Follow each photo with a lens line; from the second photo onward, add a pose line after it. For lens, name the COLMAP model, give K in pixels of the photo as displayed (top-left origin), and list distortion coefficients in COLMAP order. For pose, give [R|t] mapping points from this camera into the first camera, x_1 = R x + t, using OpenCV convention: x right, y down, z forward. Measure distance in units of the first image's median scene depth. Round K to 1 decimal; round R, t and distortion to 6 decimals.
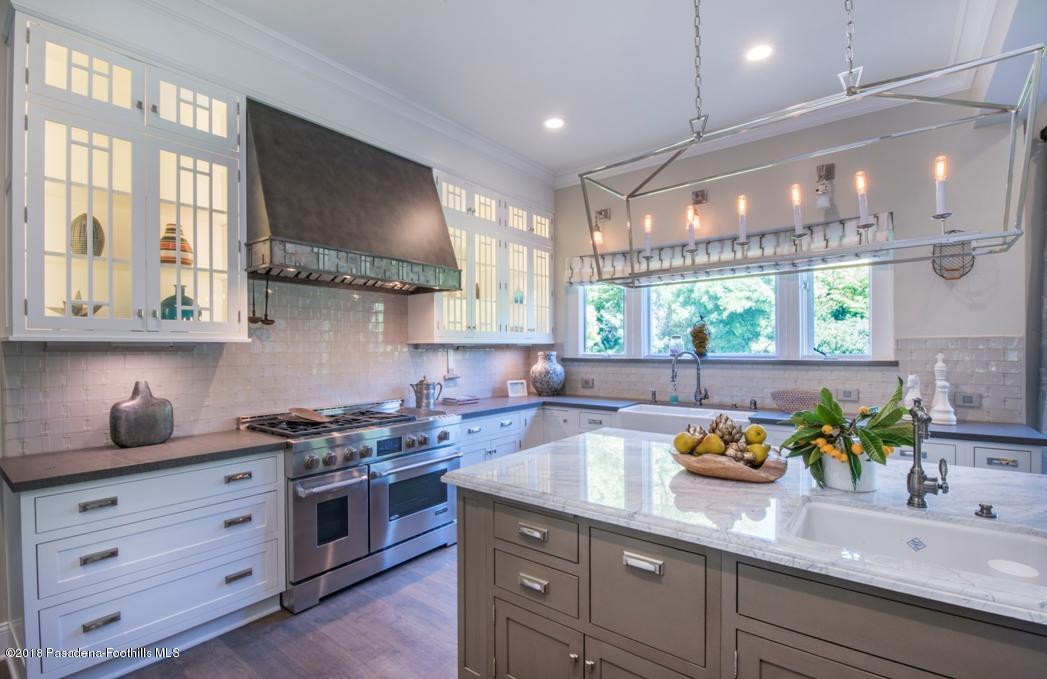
lens RADIAL K [[488.4, 0, 521.5], [0, 488.4, 347.8], [0, 0, 1]] dist [-0.009733, -0.005381]
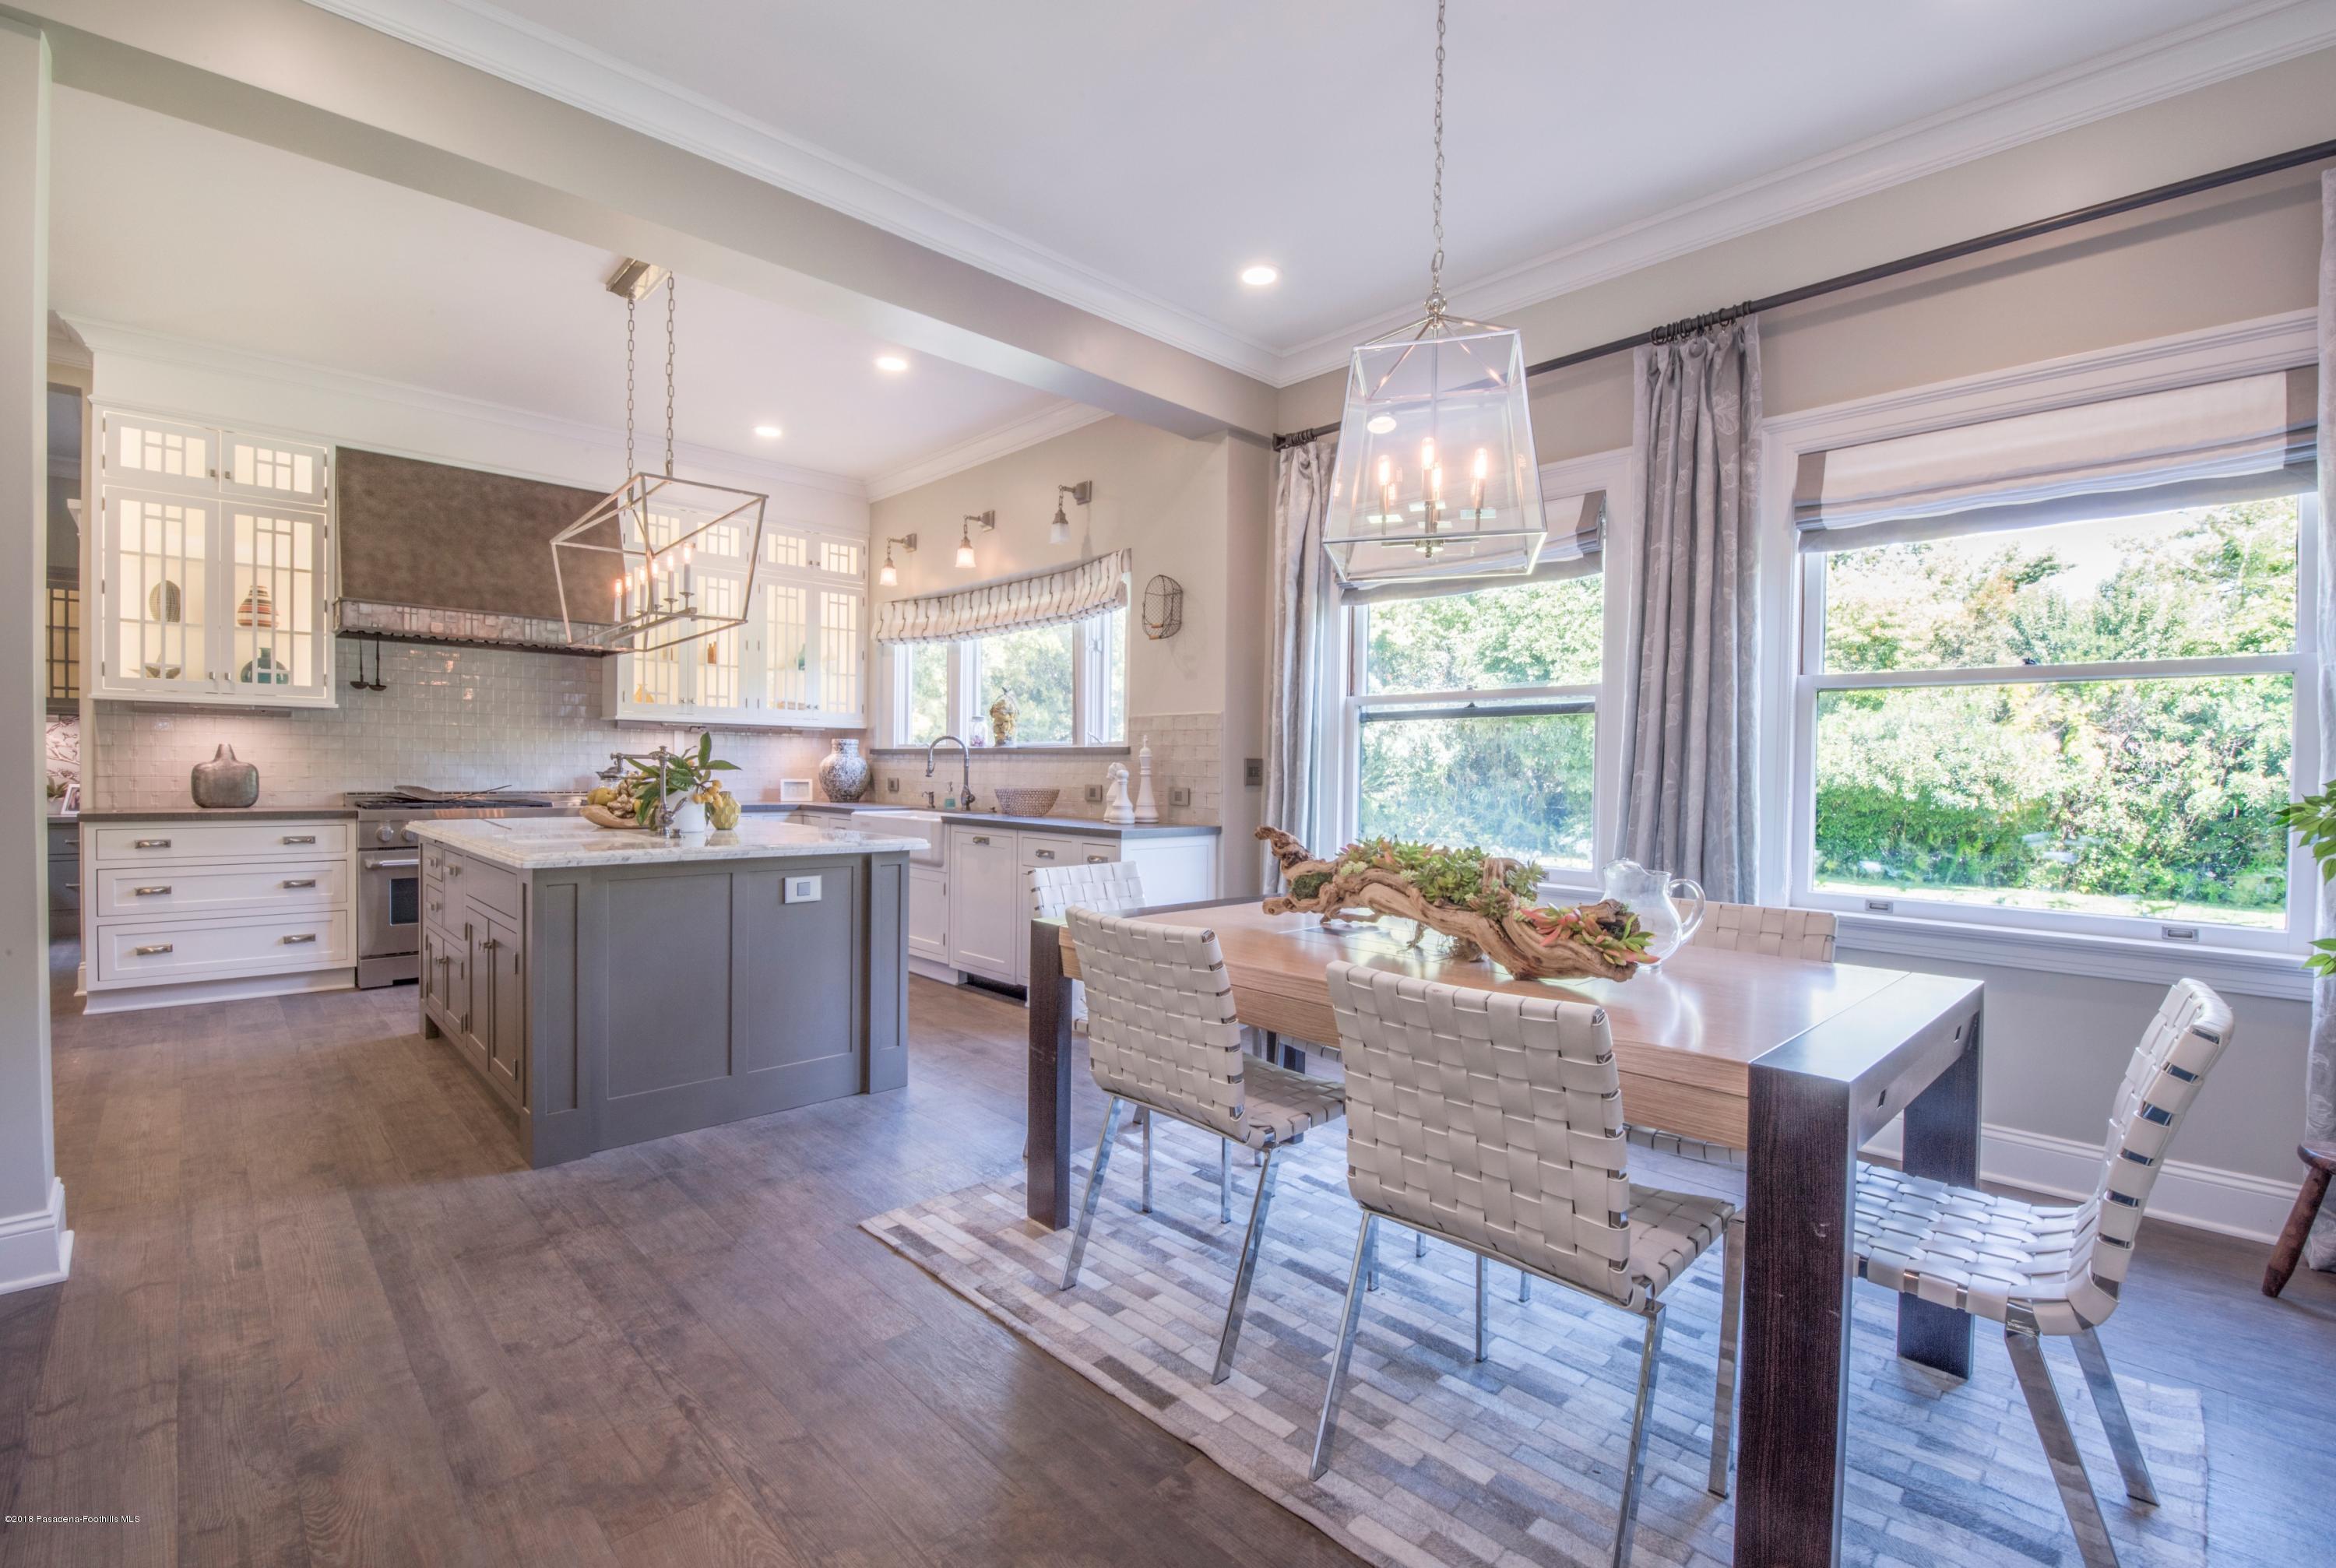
lens RADIAL K [[1056.8, 0, 1168.0], [0, 1056.8, 784.0], [0, 0, 1]] dist [-0.022648, -0.000800]
pose [[0.989353, 0.021715, -0.143907, 1.332888], [-0.019969, 0.999709, 0.013568, 0.076765], [0.144159, -0.010550, 0.989498, -0.767045]]
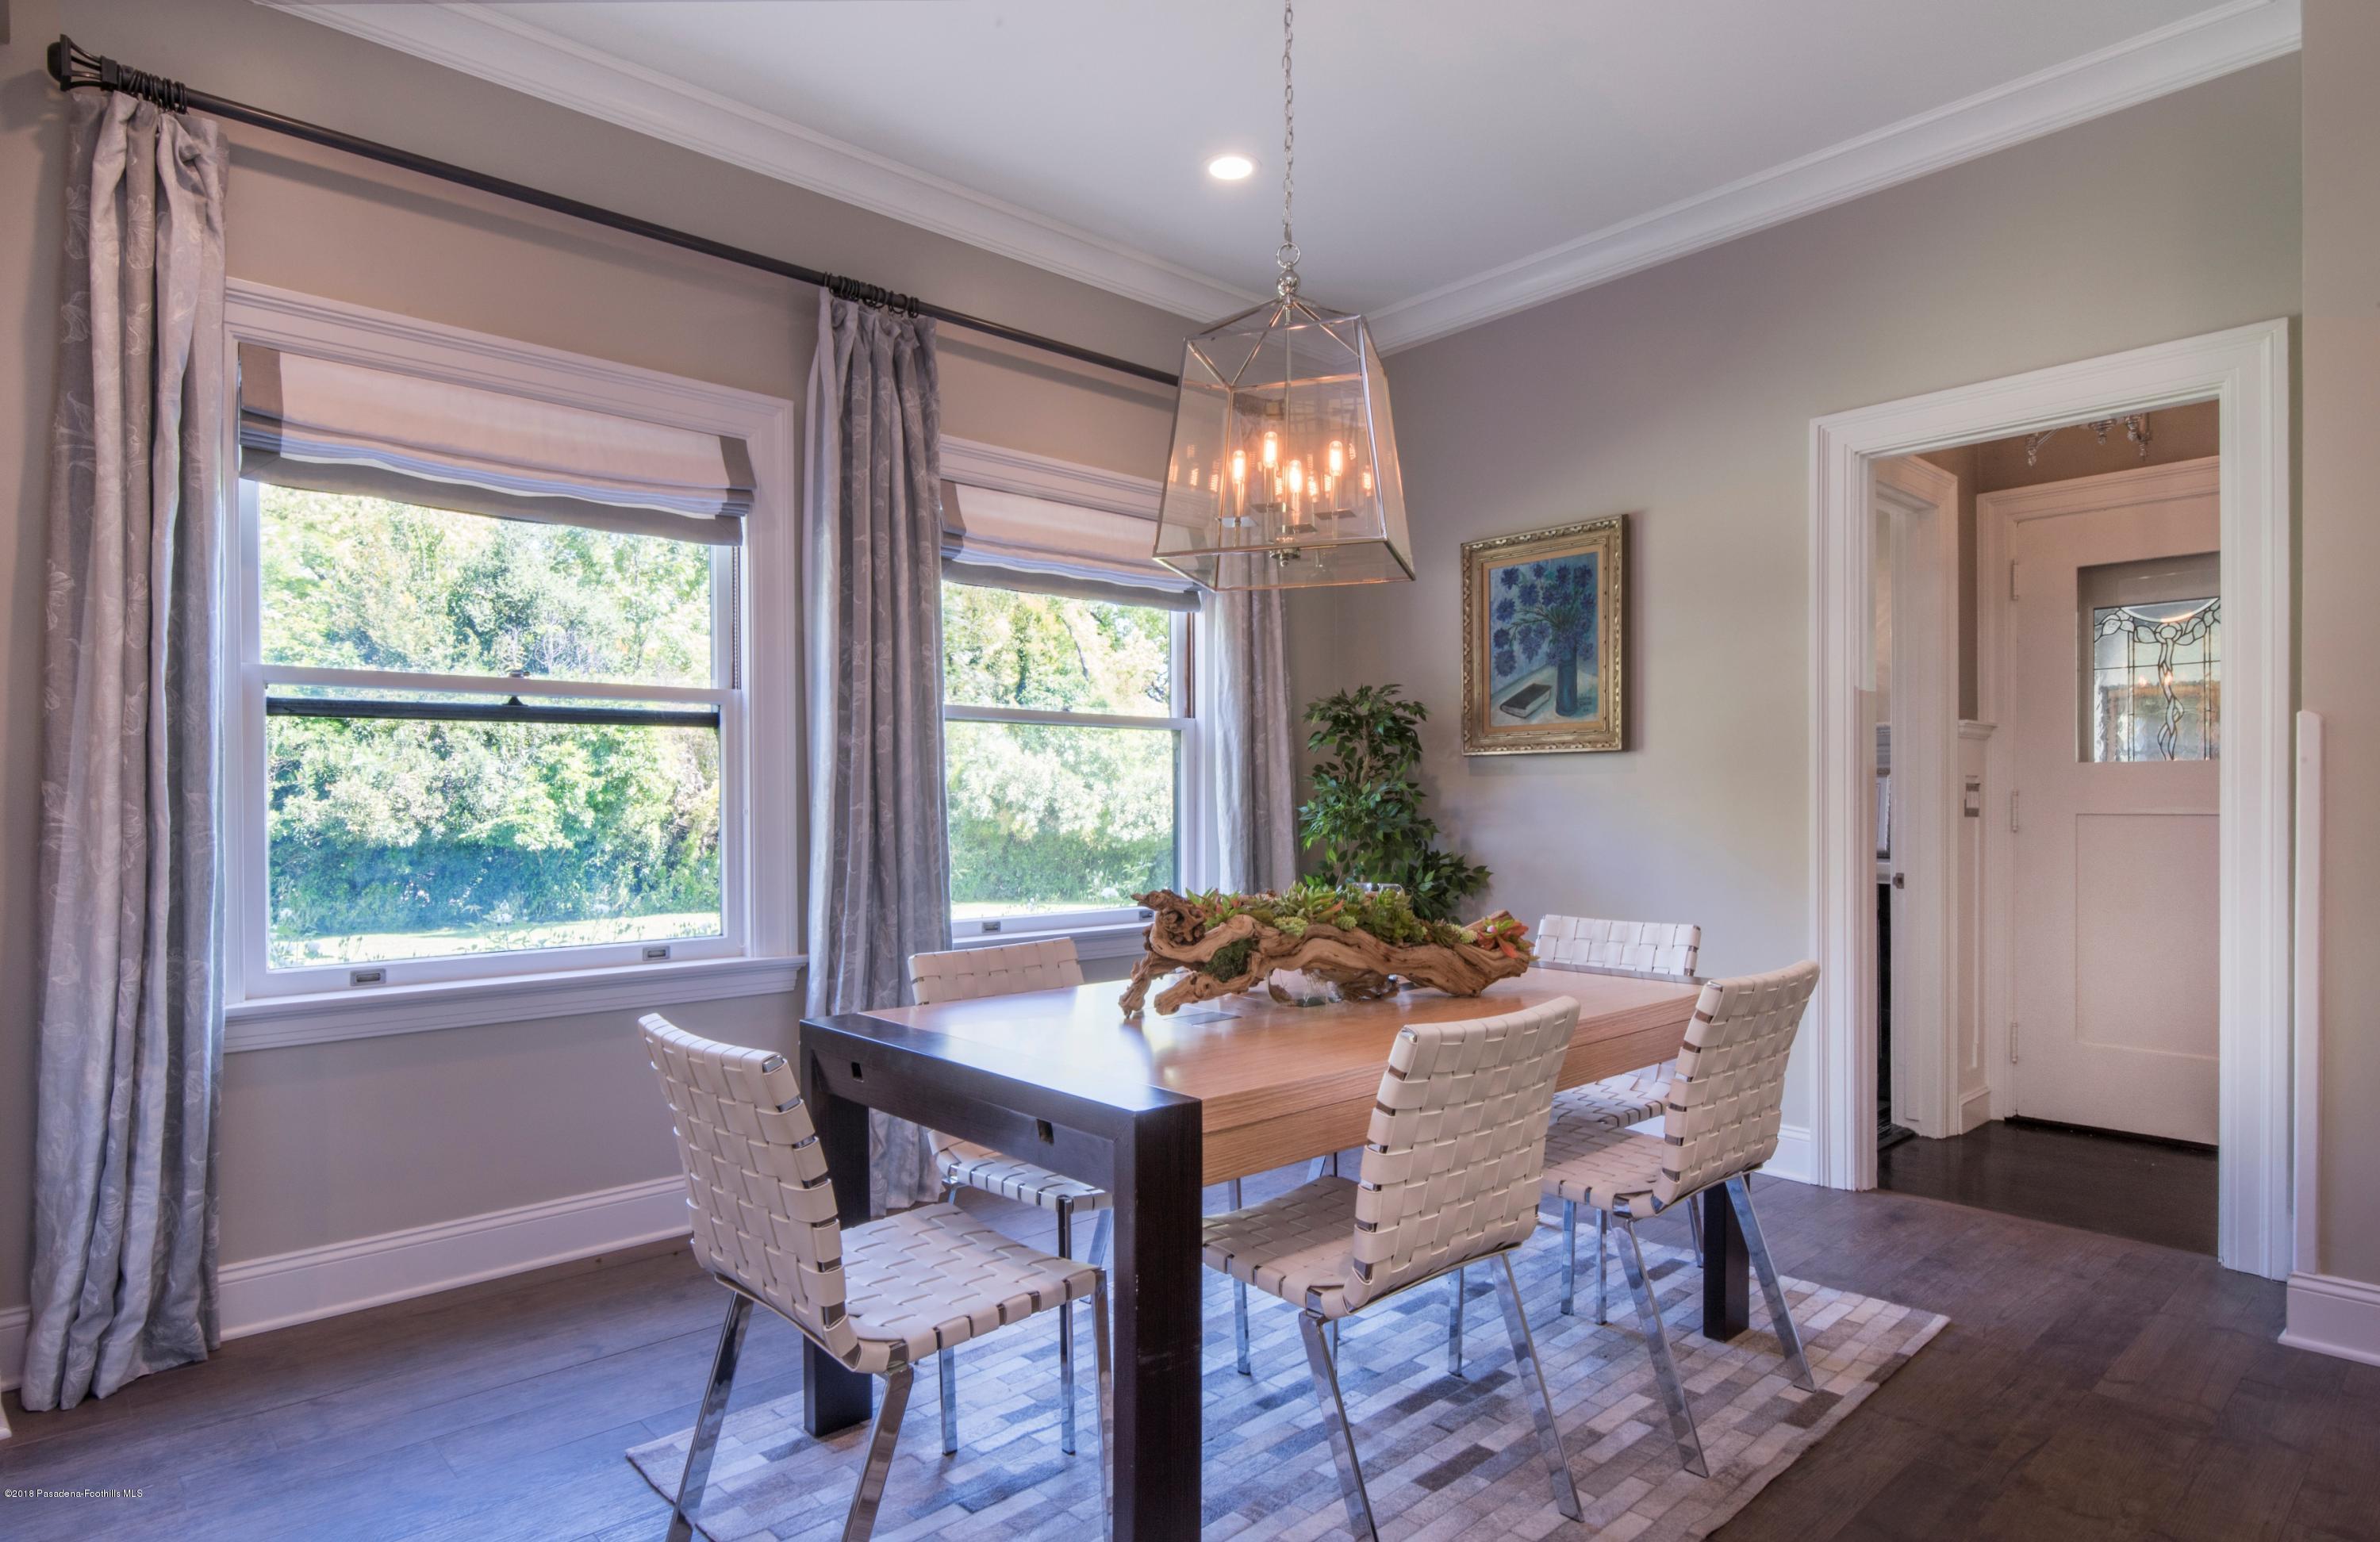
lens RADIAL K [[1255.9, 0, 1182.2], [0, 1255.9, 804.8], [0, 0, 1]] dist [0.004619, 0.001340]
pose [[0.161332, 0.003644, 0.986893, 0.439144], [0.005644, 0.999973, -0.004615, 0.076165], [-0.986884, 0.006315, 0.161307, 0.112495]]
